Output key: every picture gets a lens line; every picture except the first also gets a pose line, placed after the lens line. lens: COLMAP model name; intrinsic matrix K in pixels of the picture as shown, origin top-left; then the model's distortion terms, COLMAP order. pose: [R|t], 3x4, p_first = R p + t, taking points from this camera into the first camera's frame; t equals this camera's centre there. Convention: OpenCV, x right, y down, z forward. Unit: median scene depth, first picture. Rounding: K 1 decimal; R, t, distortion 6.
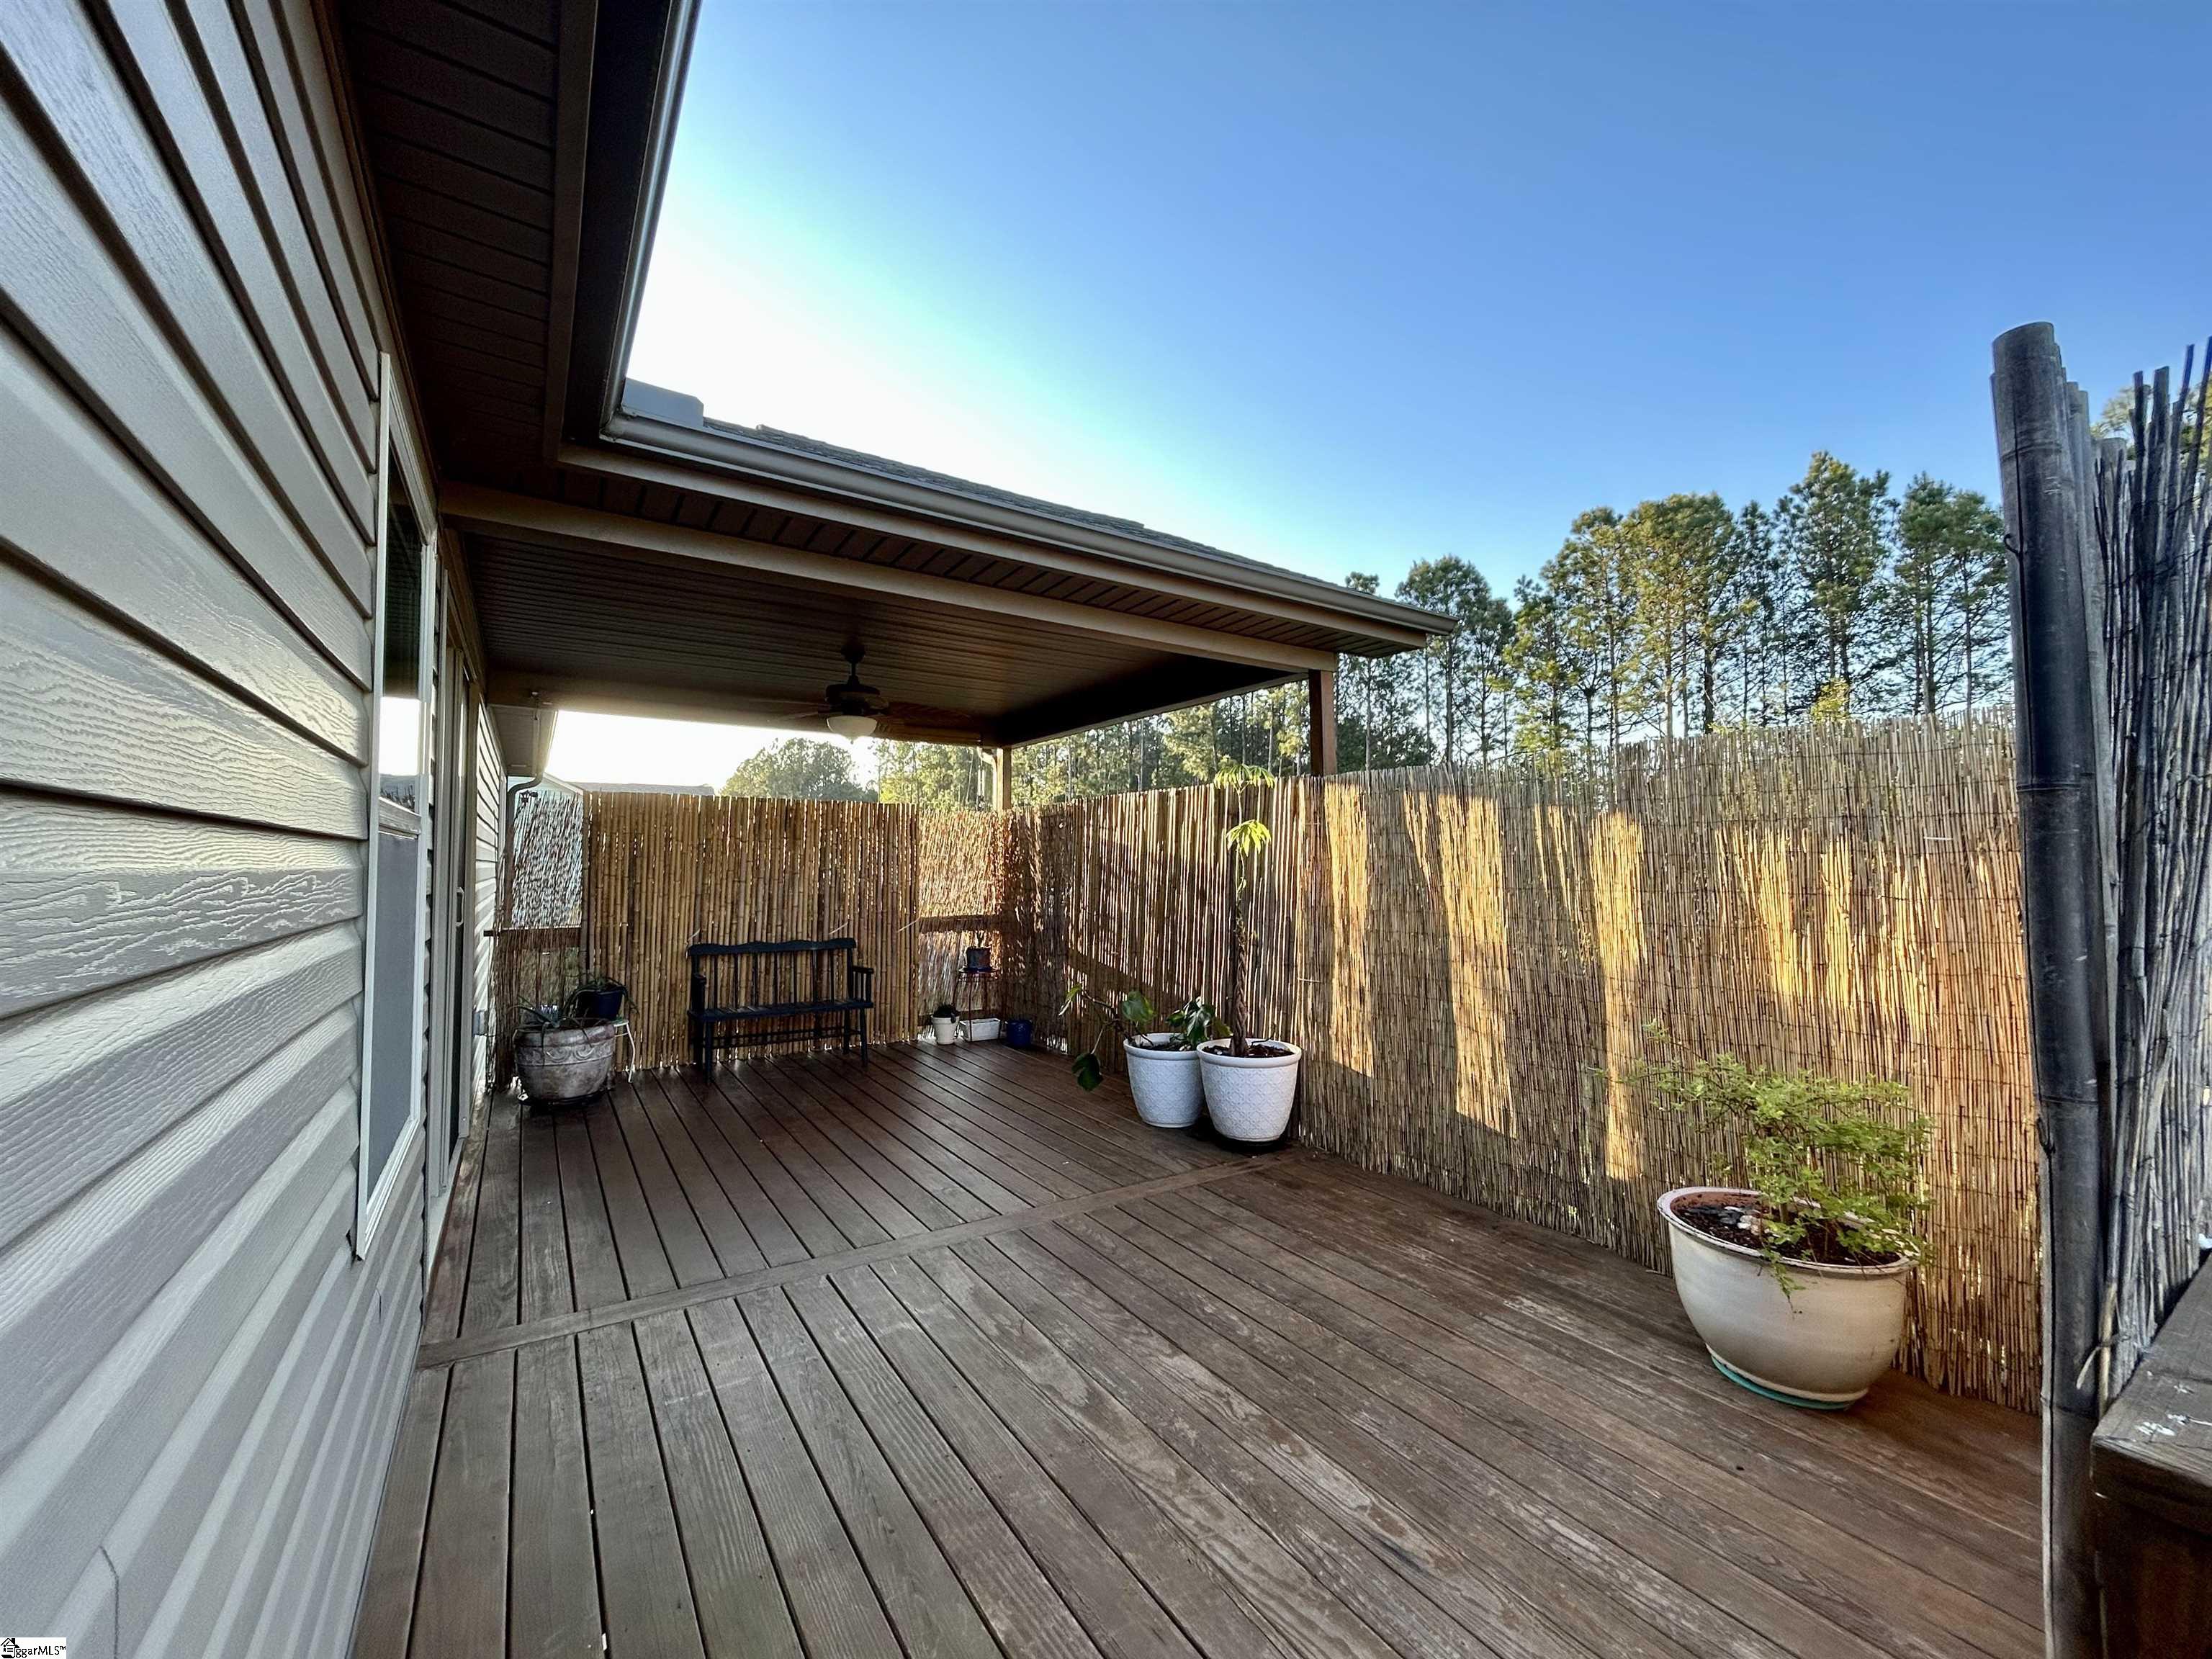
lens RADIAL K [[891.7, 0, 1099.6], [0, 891.7, 825.8], [0, 0, 1]] dist [0.000388, 0.000582]
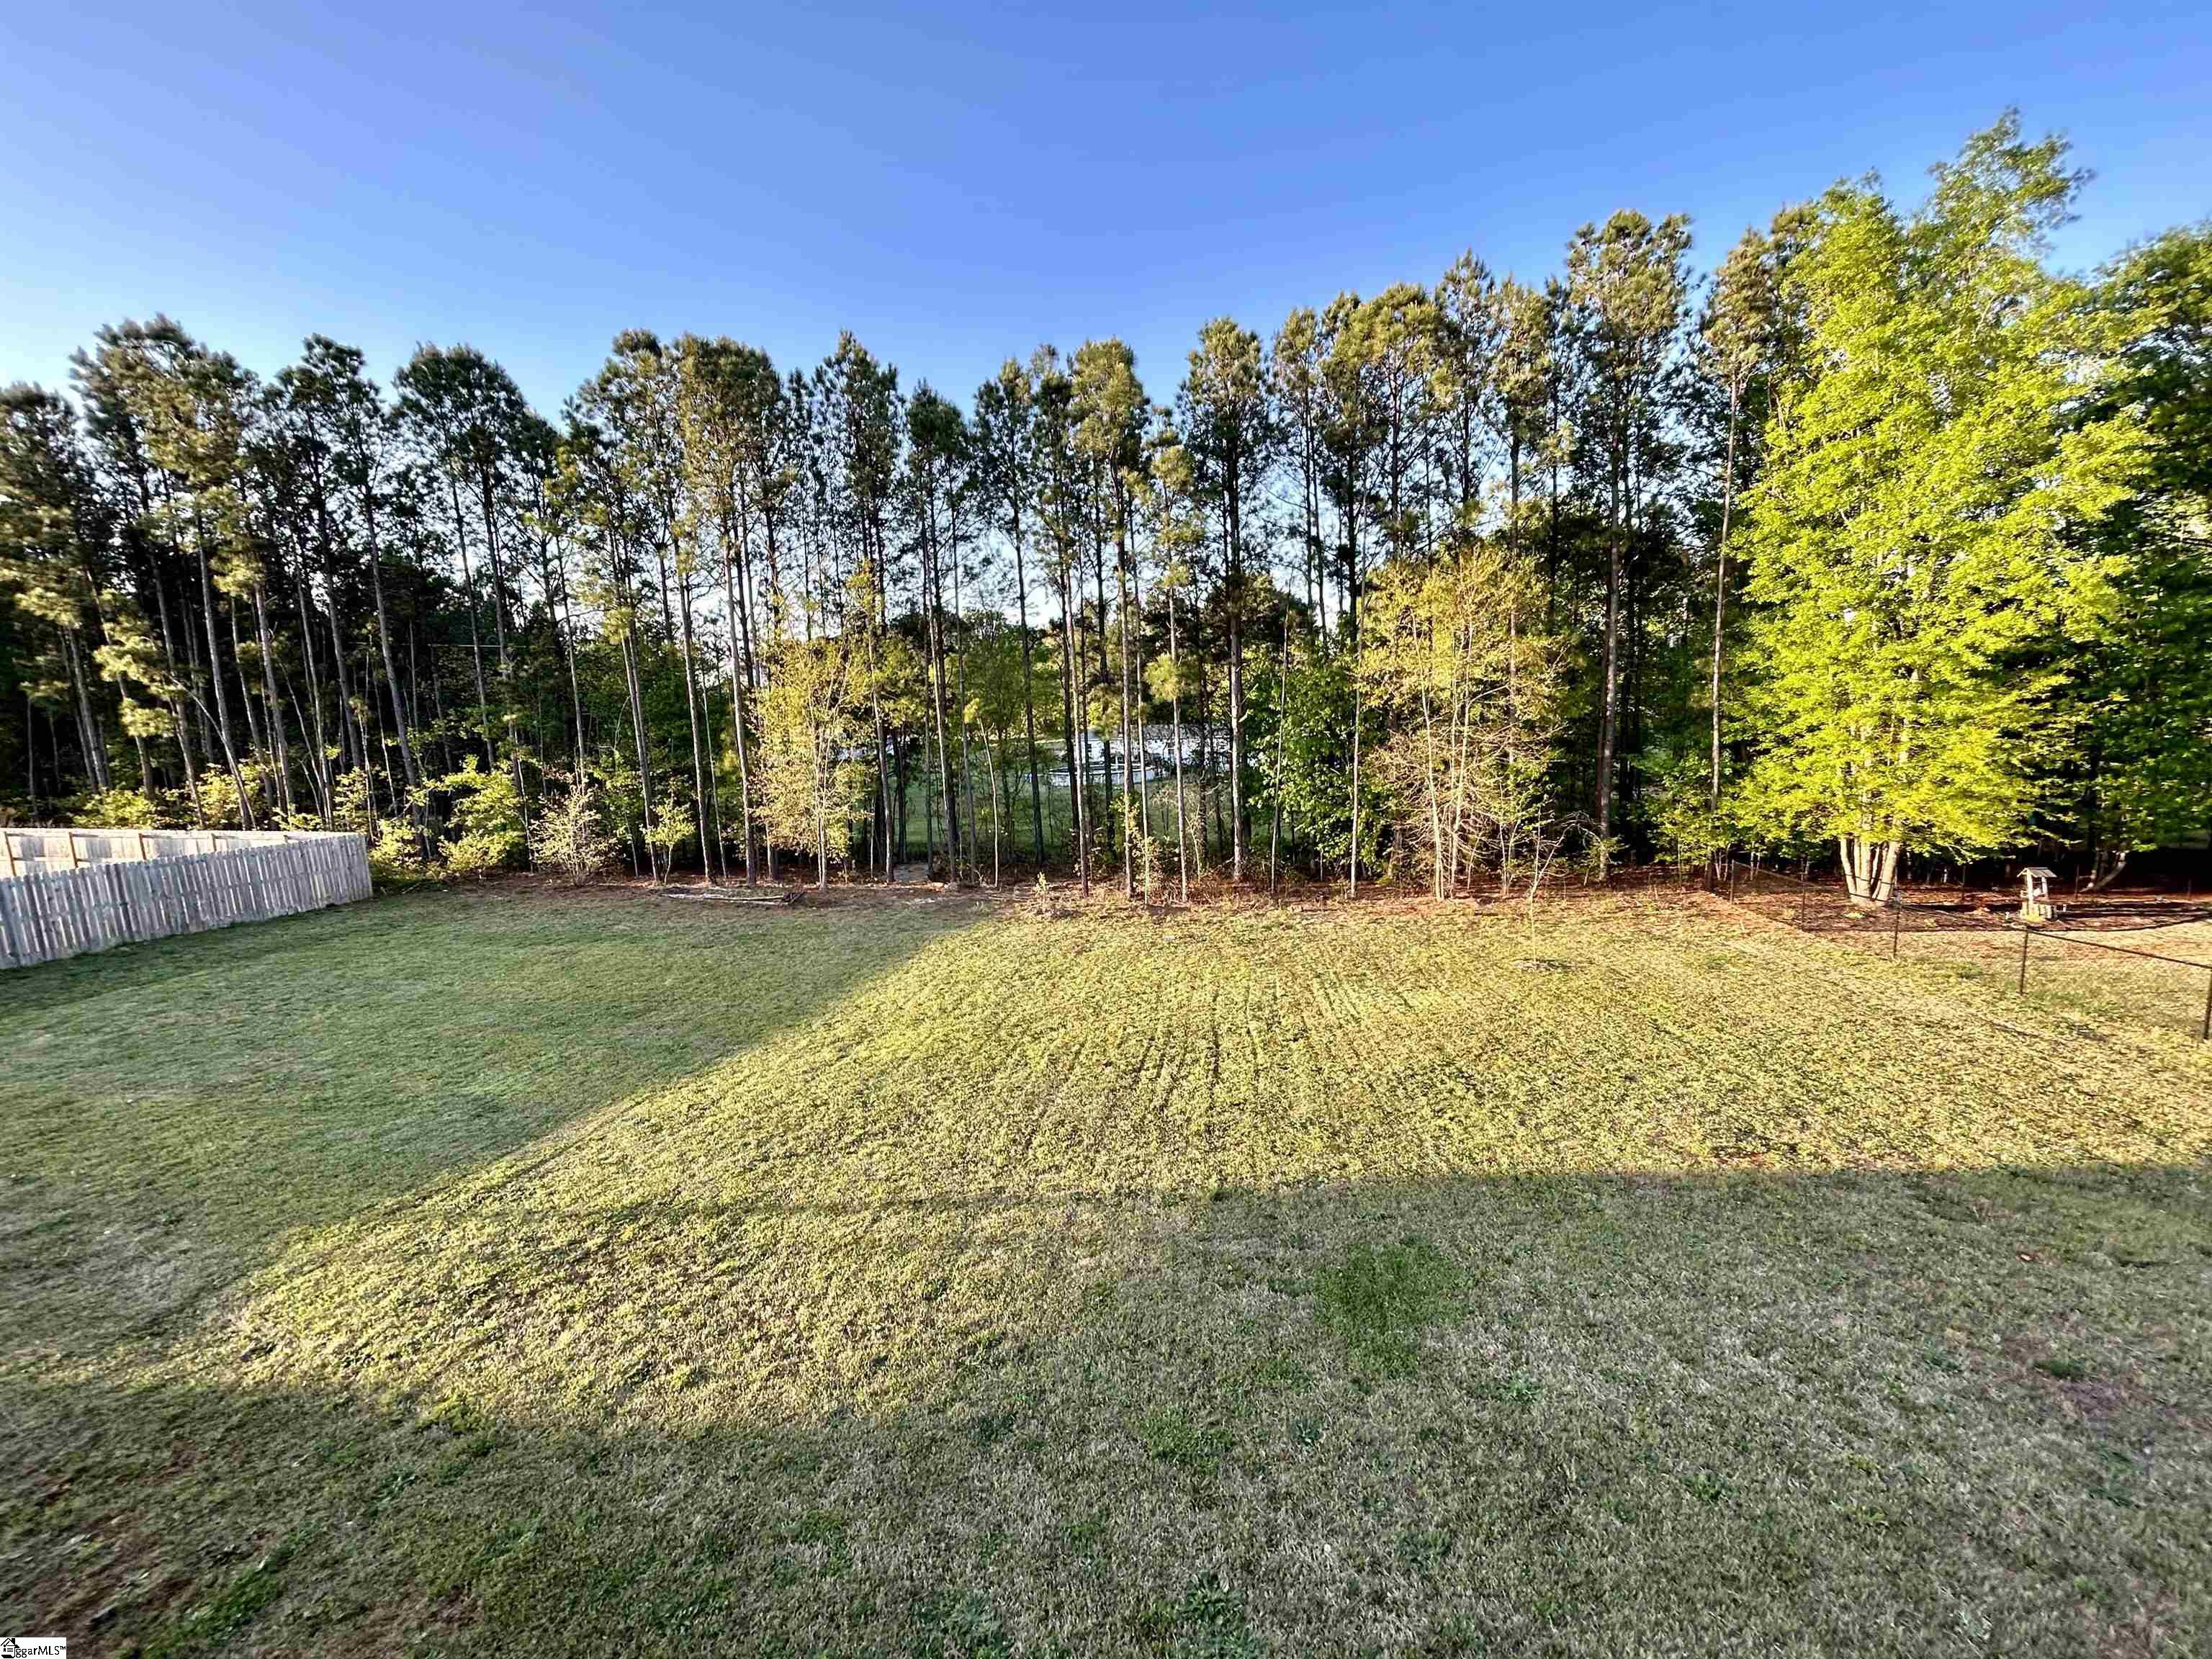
lens RADIAL K [[891.7, 0, 1091.0], [0, 891.7, 826.6], [0, 0, 1]] dist [0.000388, 0.000582]
pose [[0.613367, -0.141751, 0.776974, 0.082073], [0.014283, 0.985592, 0.168536, -0.018568], [-0.789669, -0.092277, 0.606554, 0.080007]]
